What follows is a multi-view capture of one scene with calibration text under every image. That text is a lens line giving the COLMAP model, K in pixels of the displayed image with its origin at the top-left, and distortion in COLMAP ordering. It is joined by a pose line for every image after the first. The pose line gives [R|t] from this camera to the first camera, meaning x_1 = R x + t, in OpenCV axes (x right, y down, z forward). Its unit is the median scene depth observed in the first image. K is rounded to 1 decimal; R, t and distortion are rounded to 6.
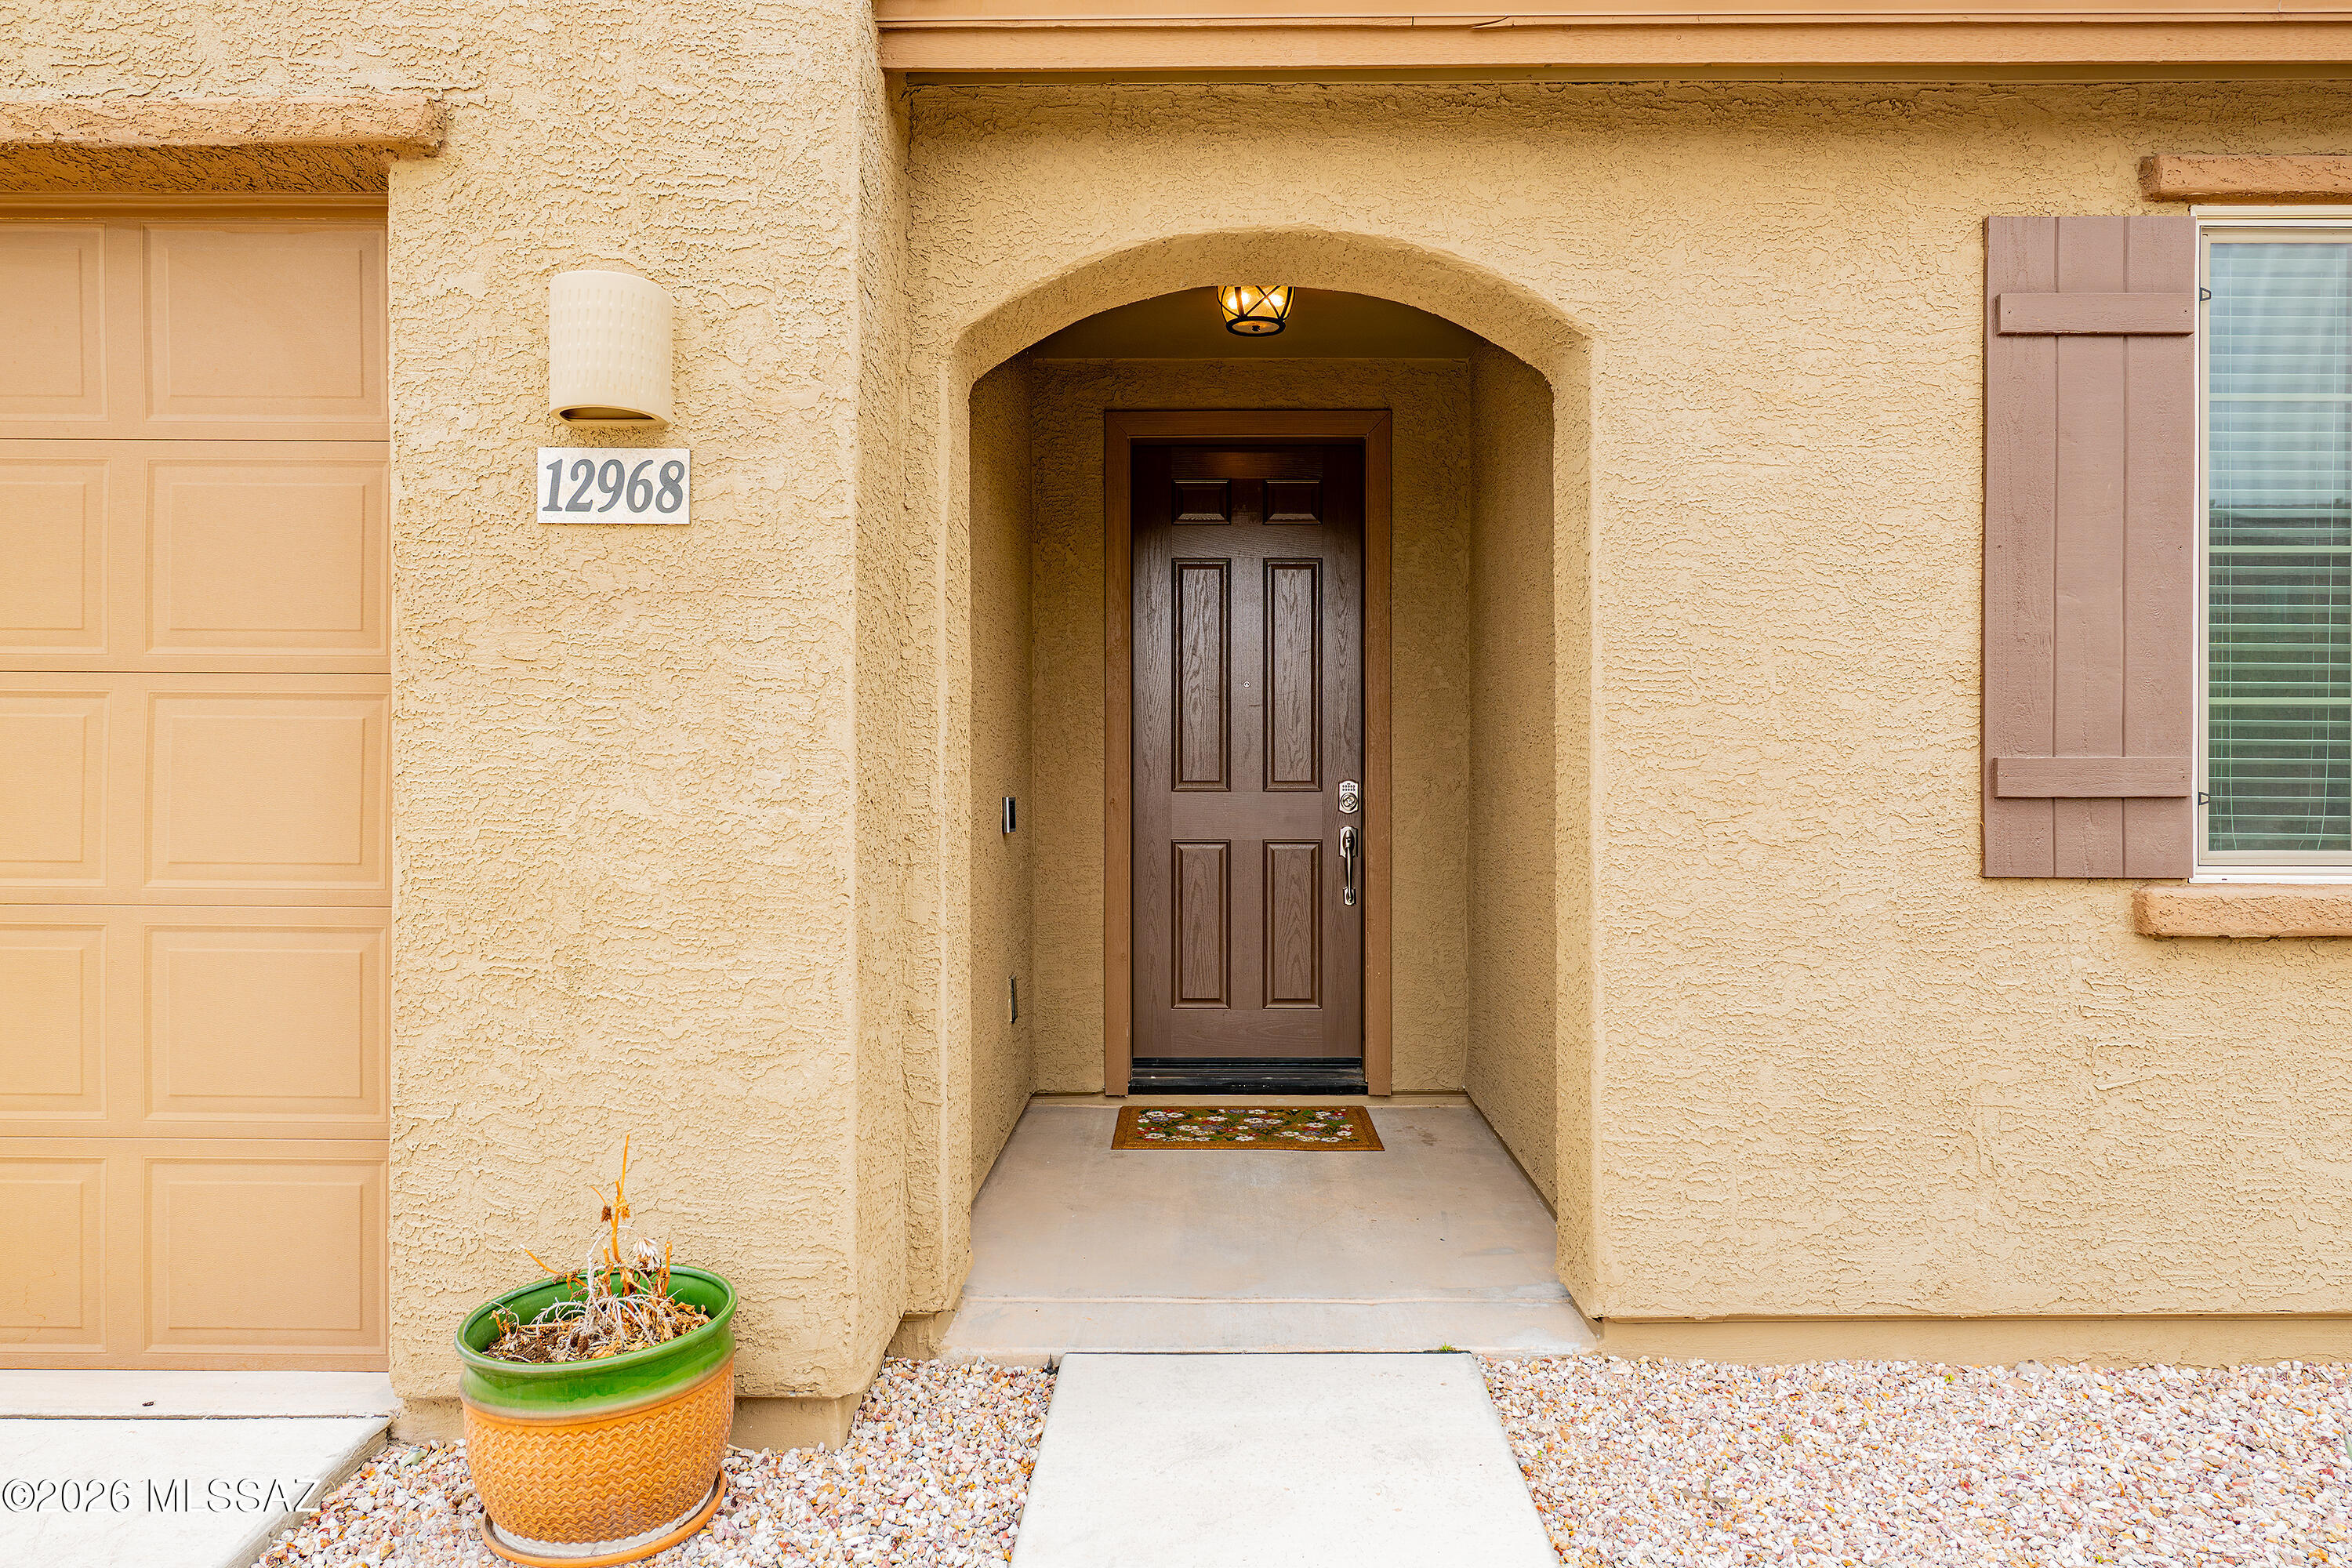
lens RADIAL K [[1598.2, 0, 1176.0], [0, 1598.2, 784.0], [0, 0, 1]] dist [-0.000531, -0.002101]
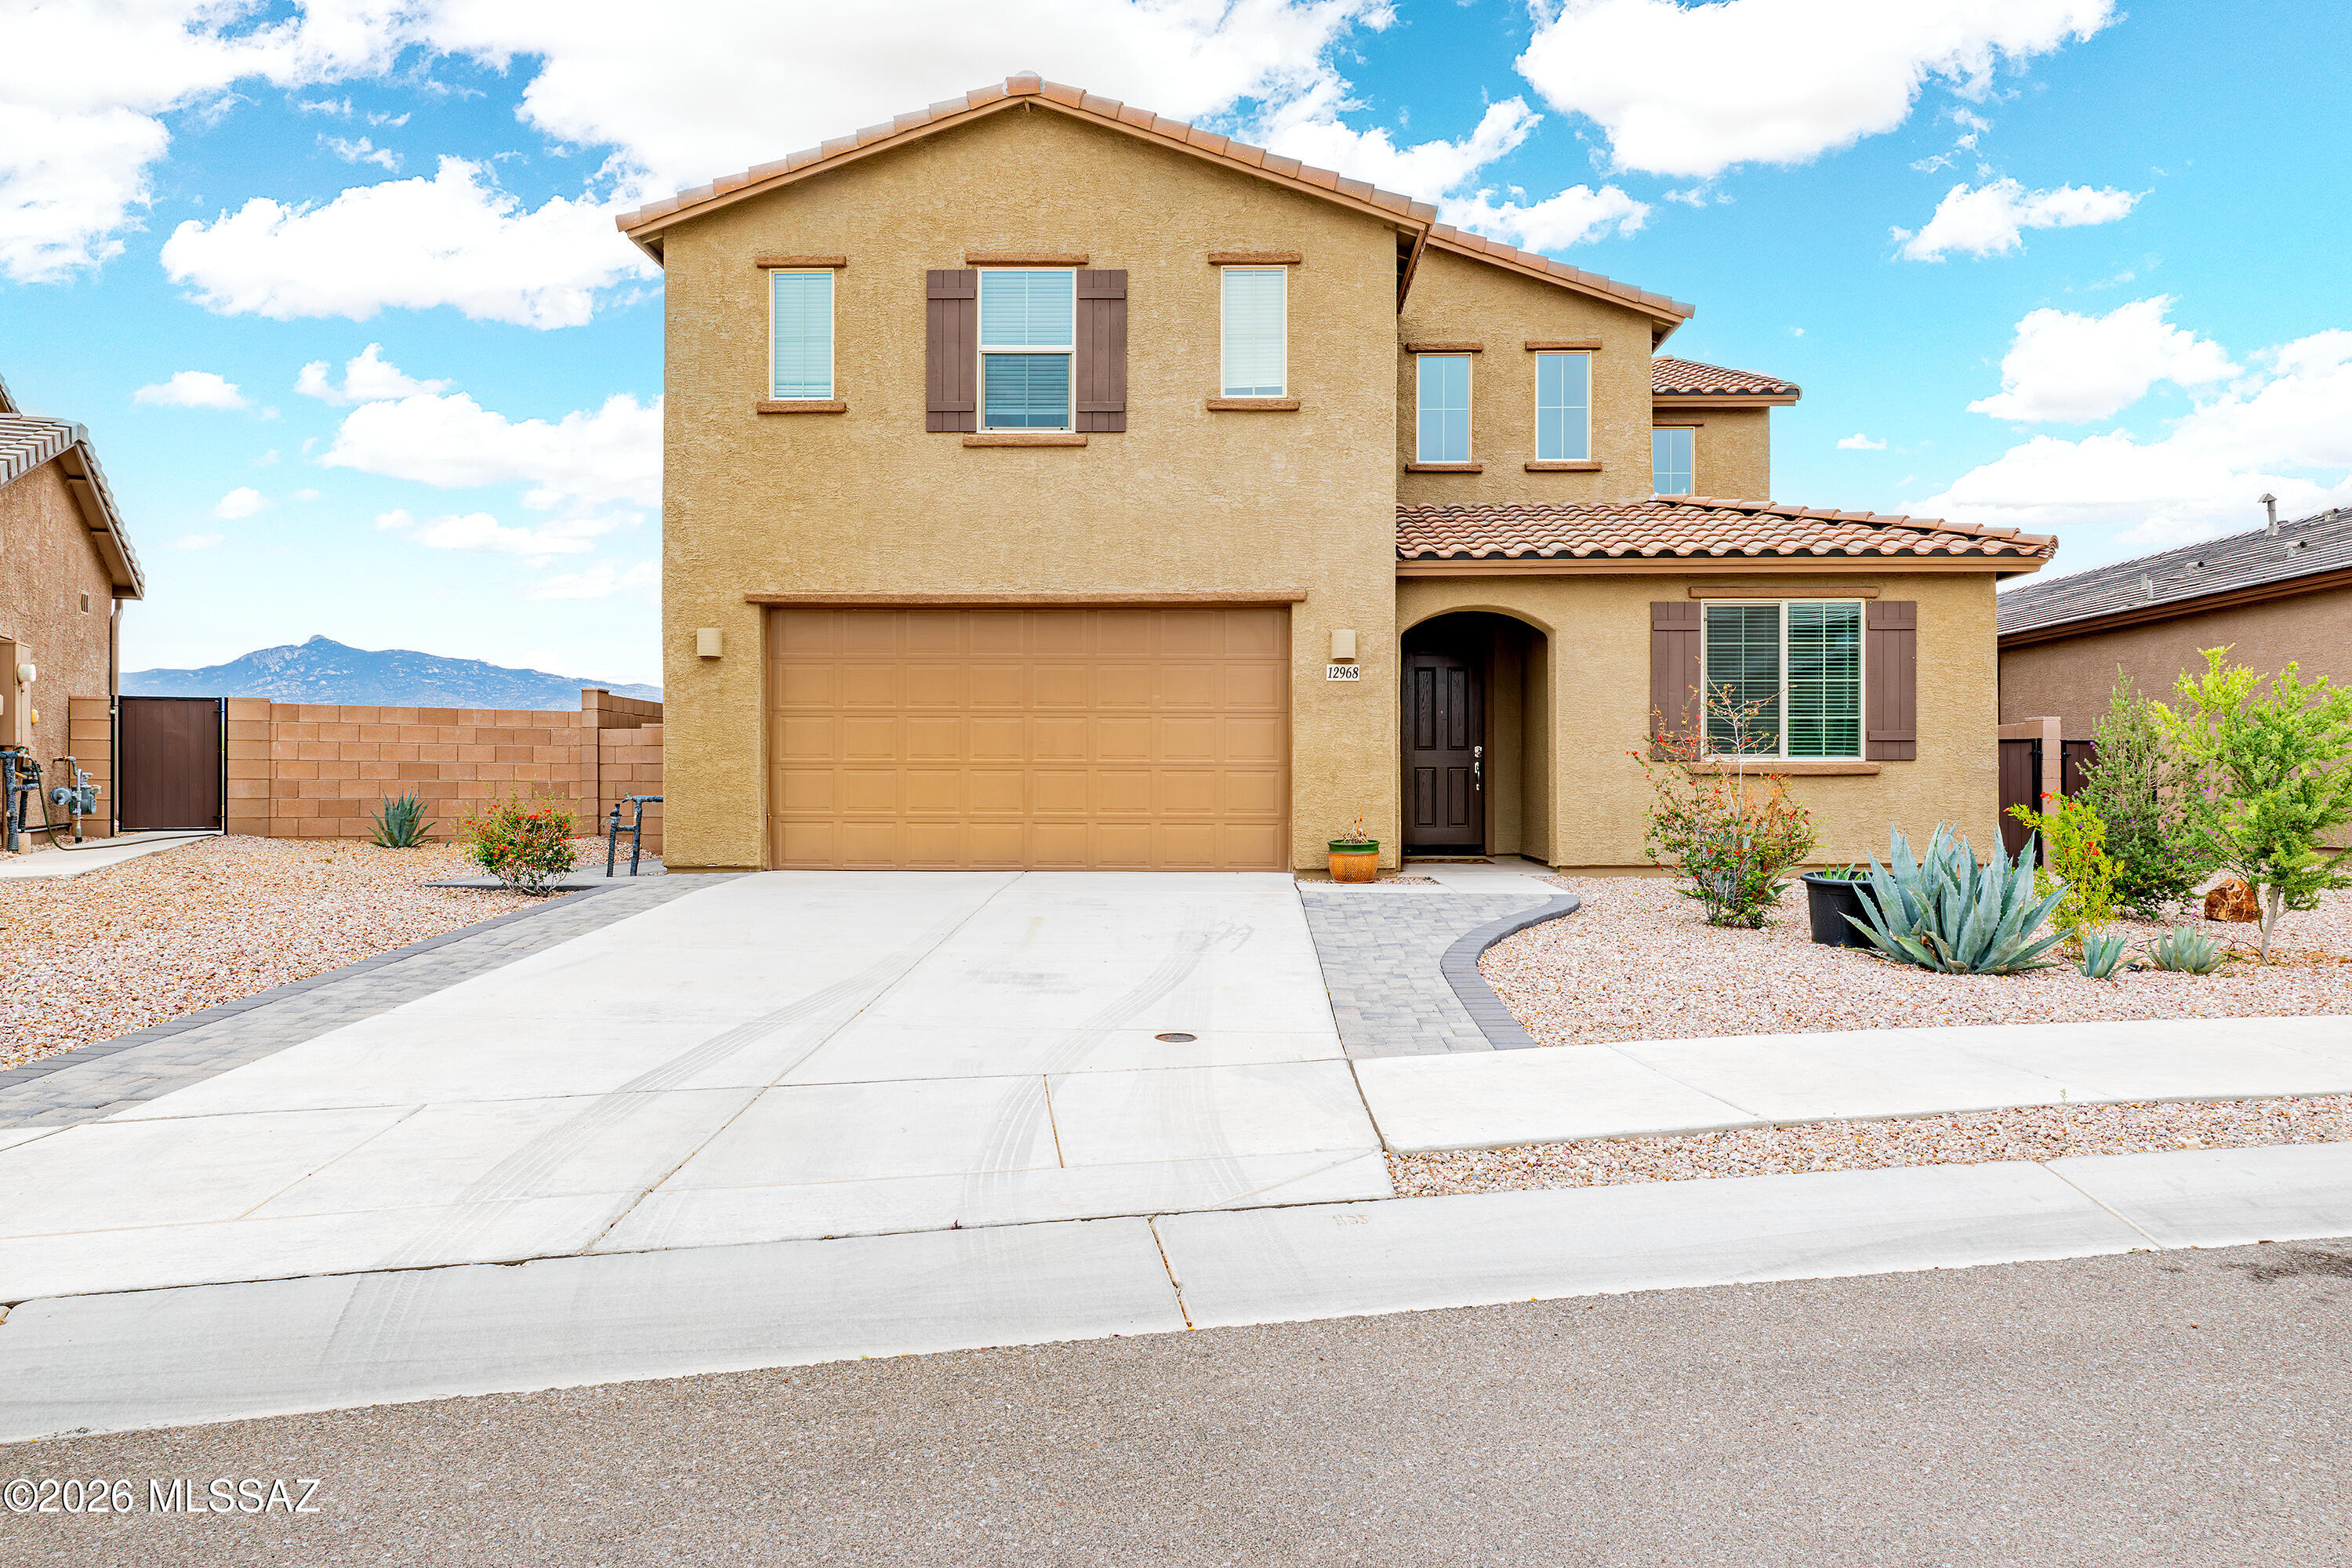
lens RADIAL K [[1598.2, 0, 1176.0], [0, 1598.2, 784.0], [0, 0, 1]] dist [-0.000531, -0.002101]
pose [[0.999930, -0.002462, -0.011615, -0.662497], [0.002354, 0.999954, -0.009275, 0.151036], [0.011638, 0.009247, 0.999890, -3.082165]]
